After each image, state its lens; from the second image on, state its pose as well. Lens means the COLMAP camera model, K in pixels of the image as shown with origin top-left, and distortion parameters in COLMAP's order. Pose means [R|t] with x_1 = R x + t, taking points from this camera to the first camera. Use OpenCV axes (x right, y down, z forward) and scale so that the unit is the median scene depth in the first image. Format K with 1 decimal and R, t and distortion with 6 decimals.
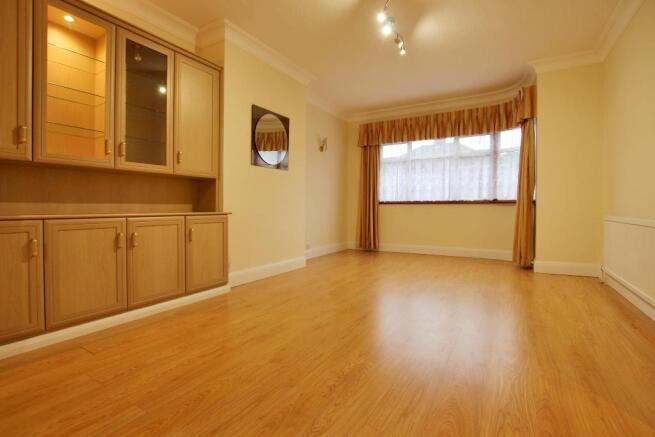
lens RADIAL K [[324.4, 0, 327.5], [0, 324.4, 218.5], [0, 0, 1]] dist [0.001549, 0.000245]
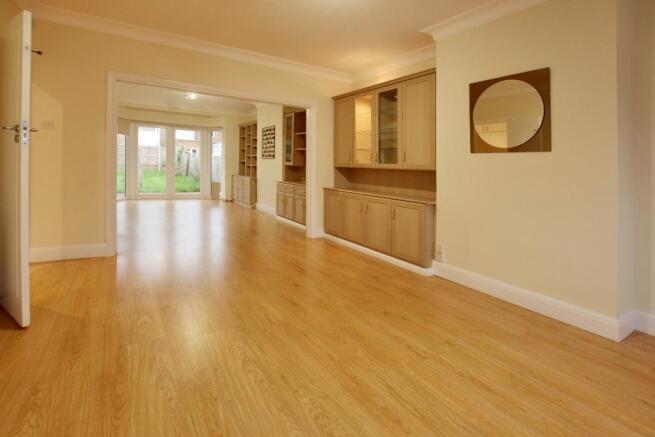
lens RADIAL K [[307.0, 0, 338.7], [0, 307.0, 223.2], [0, 0, 1]] dist [-0.000036, -0.000187]
pose [[-0.382232, 0.088507, -0.919818, 0.834467], [-0.129568, 0.980436, 0.148182, -0.066860], [0.914938, 0.175818, -0.363286, 1.226063]]
